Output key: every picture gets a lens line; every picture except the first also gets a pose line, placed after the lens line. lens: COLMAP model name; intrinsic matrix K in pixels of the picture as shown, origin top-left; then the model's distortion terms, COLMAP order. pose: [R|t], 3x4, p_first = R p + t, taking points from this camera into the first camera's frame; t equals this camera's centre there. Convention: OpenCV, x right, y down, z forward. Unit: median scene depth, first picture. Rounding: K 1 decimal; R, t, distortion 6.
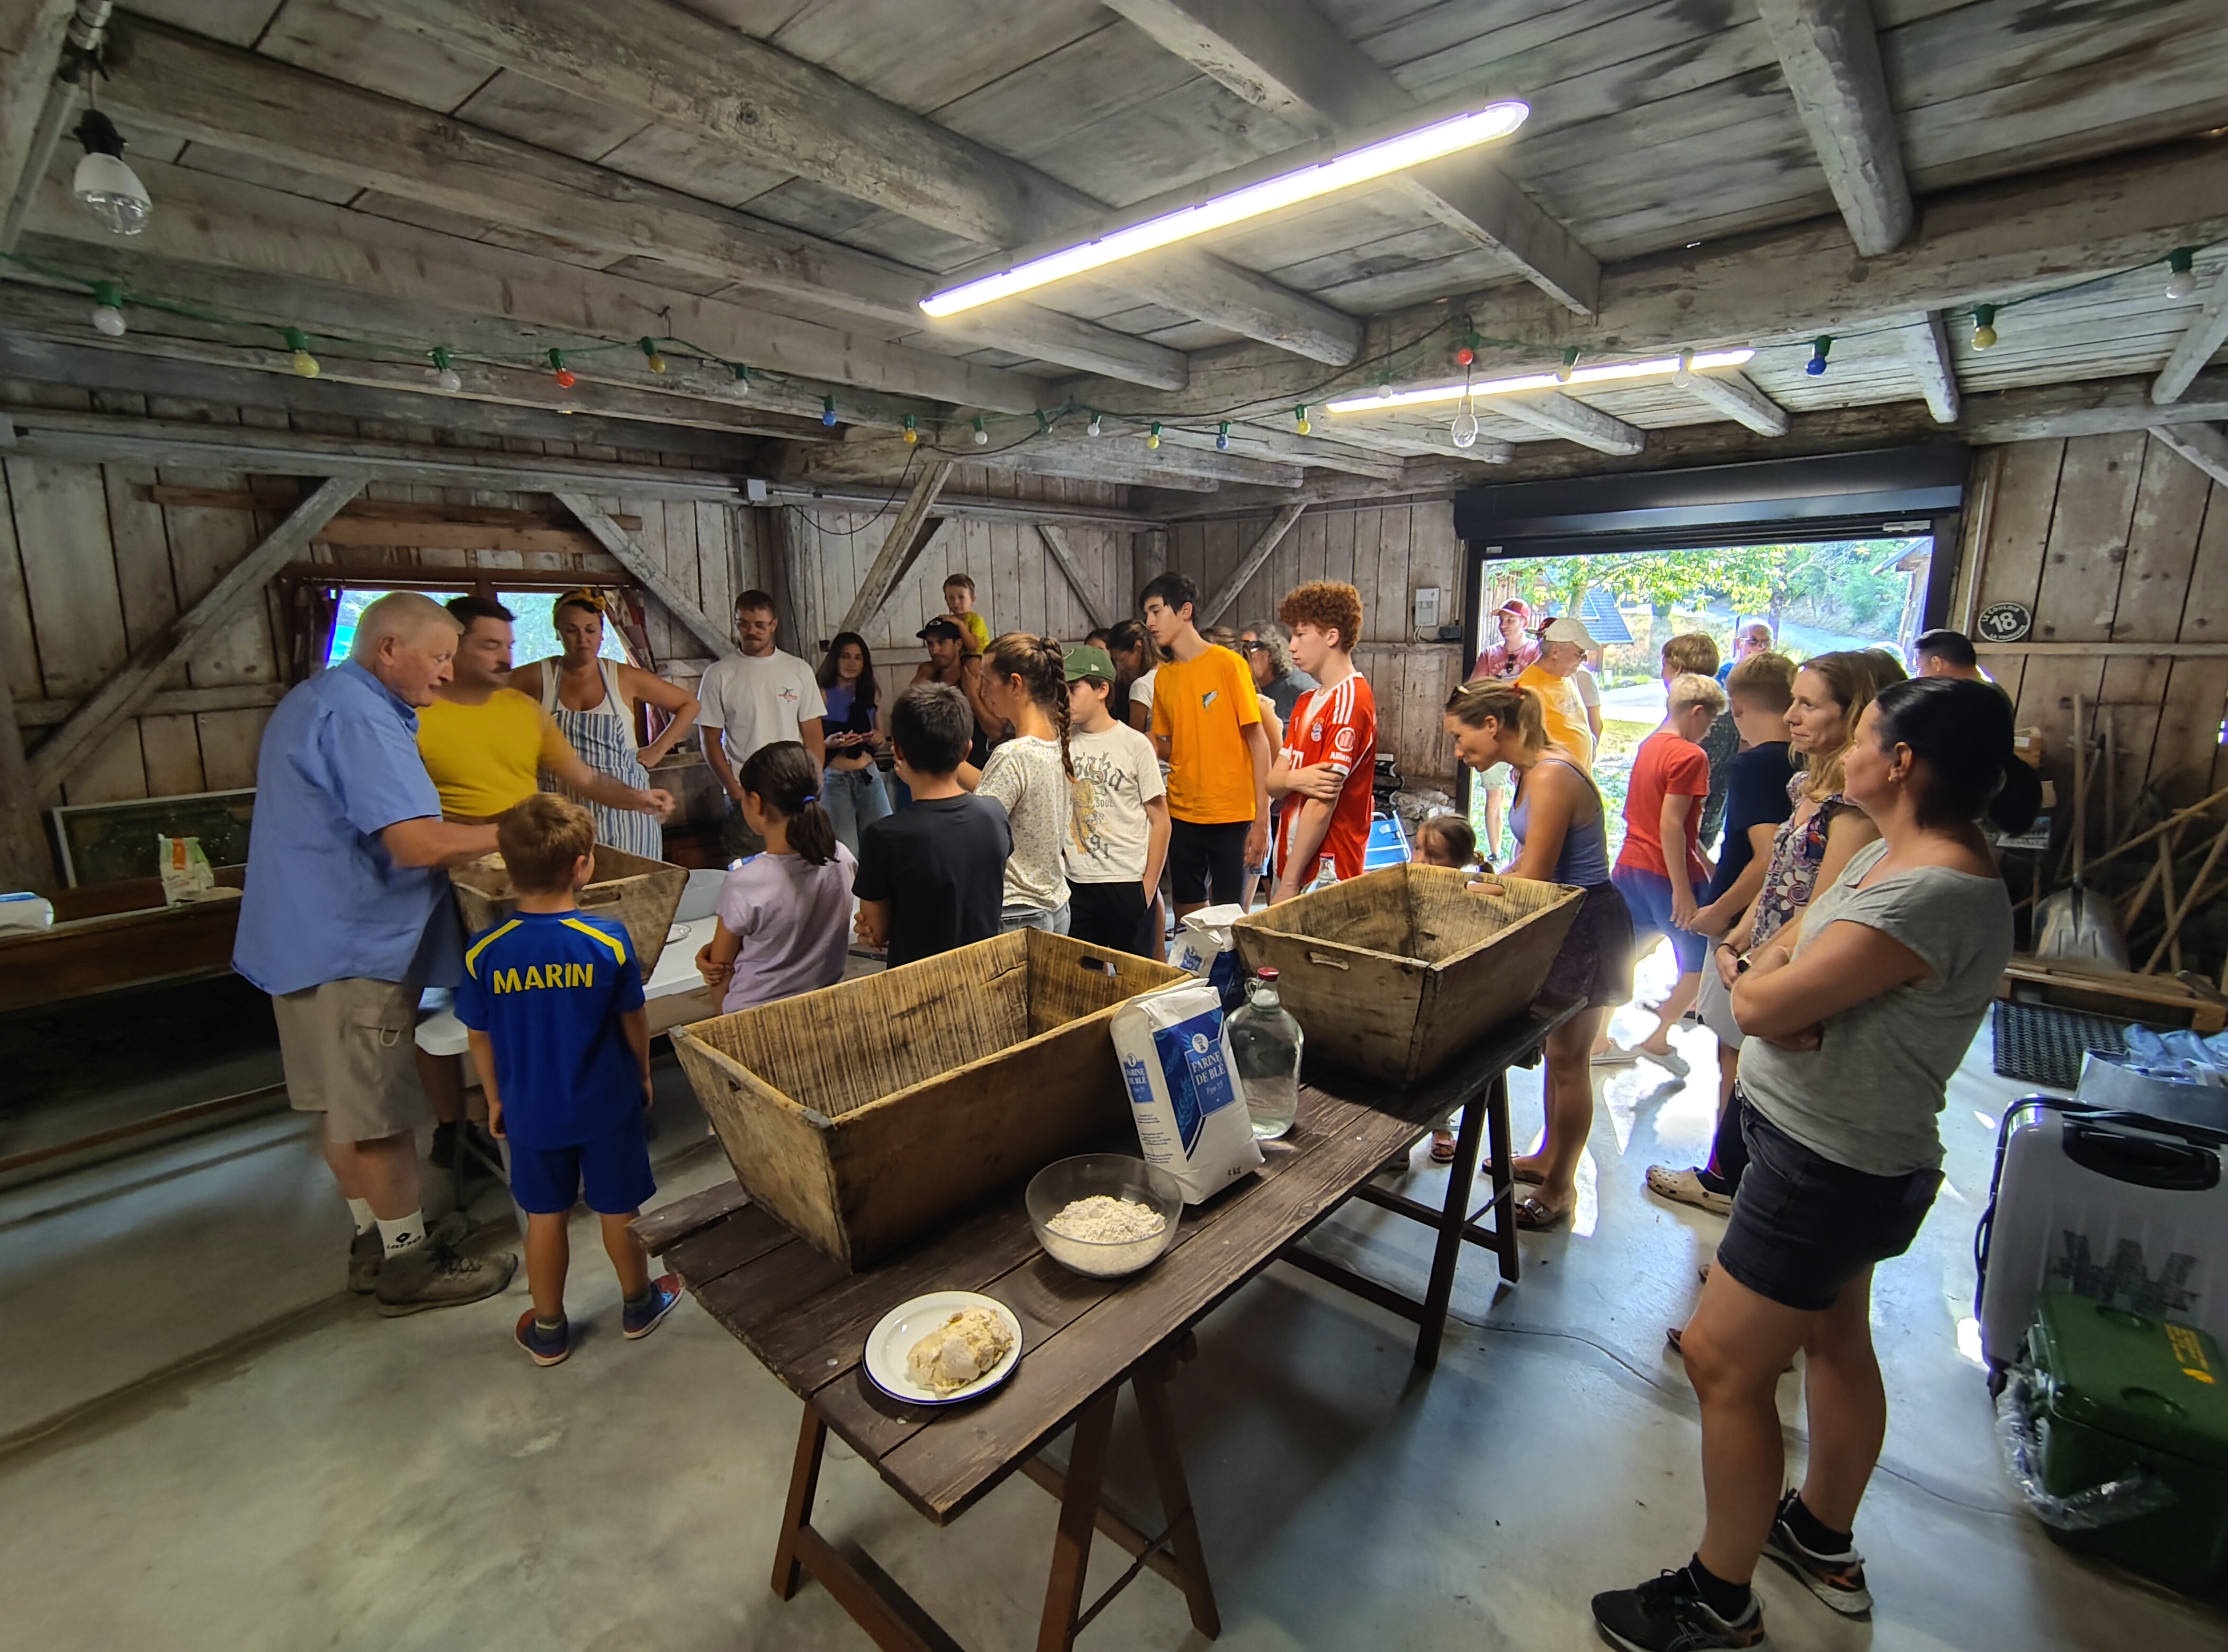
lens RADIAL K [[1017.5, 0, 1113.7], [0, 1017.5, 832.0], [0, 0, 1]] dist [-0.002891, 0.001418]
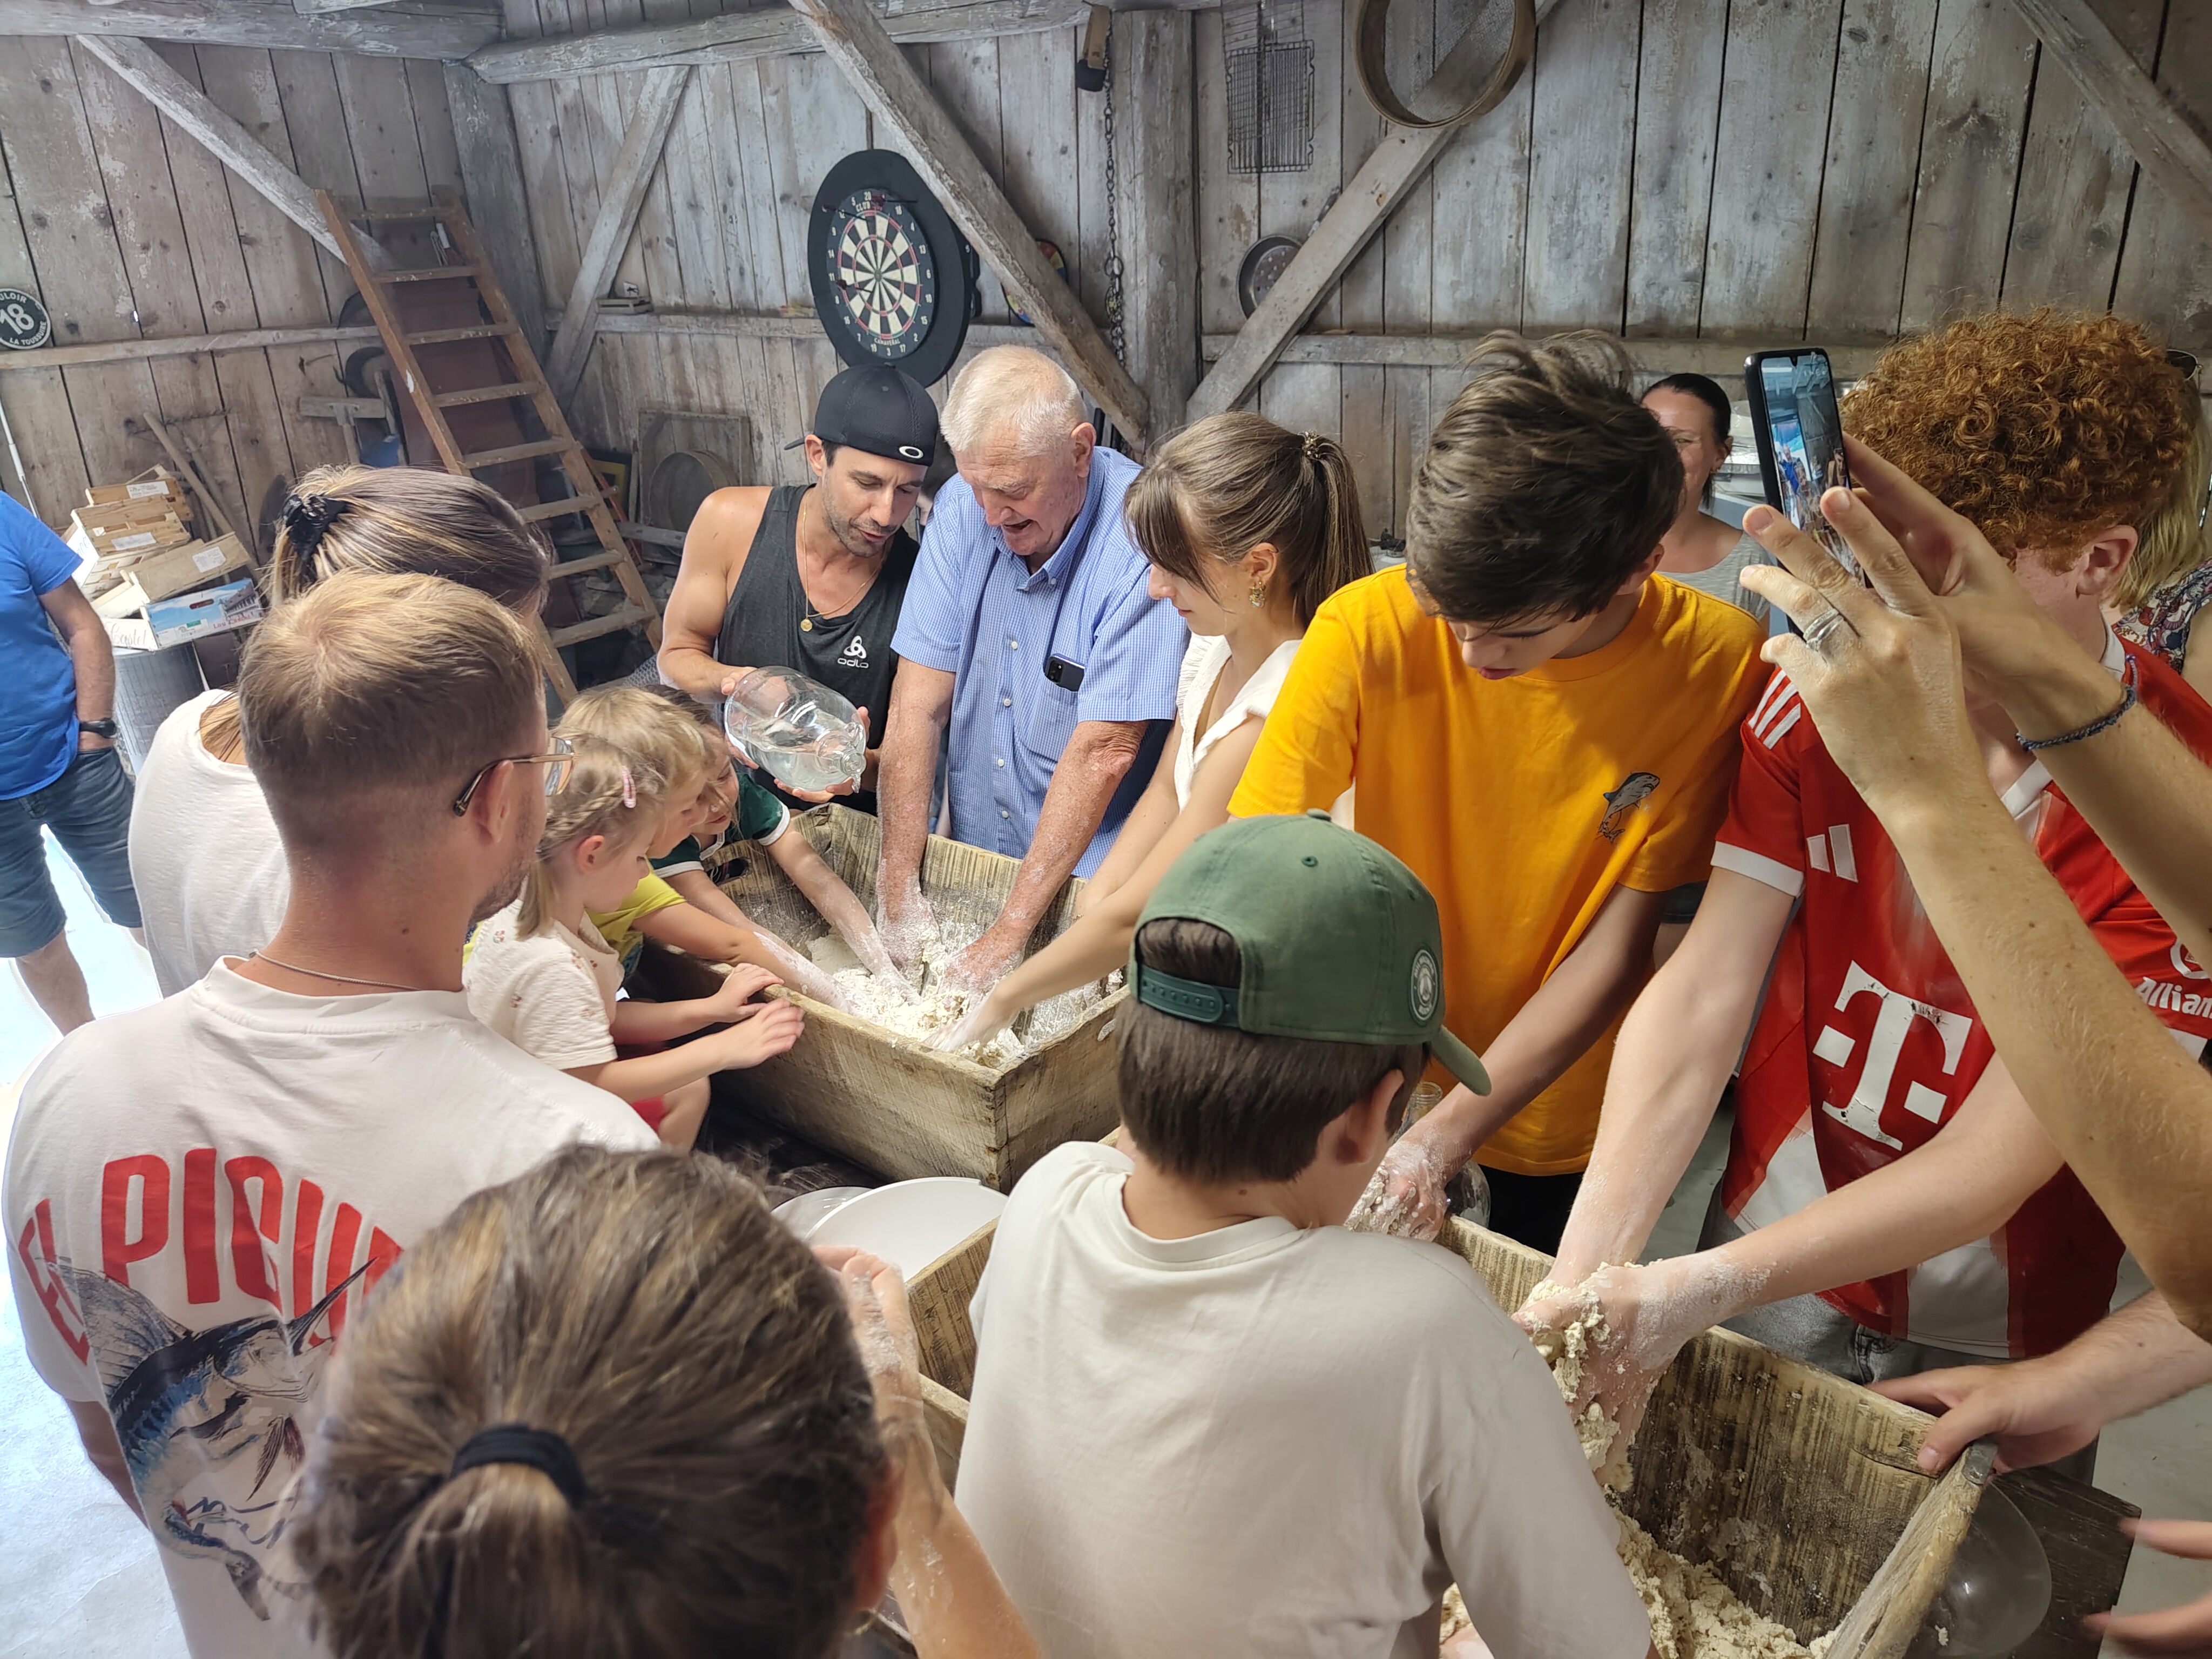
lens RADIAL K [[1534.3, 0, 1101.5], [0, 1534.3, 836.6], [0, 0, 1]] dist [0.005688, 0.001933]
pose [[-0.050473, -0.376144, 0.925185, -0.248581], [0.235961, 0.895649, 0.377009, -0.123955], [-0.970451, 0.237336, 0.043549, 0.367587]]
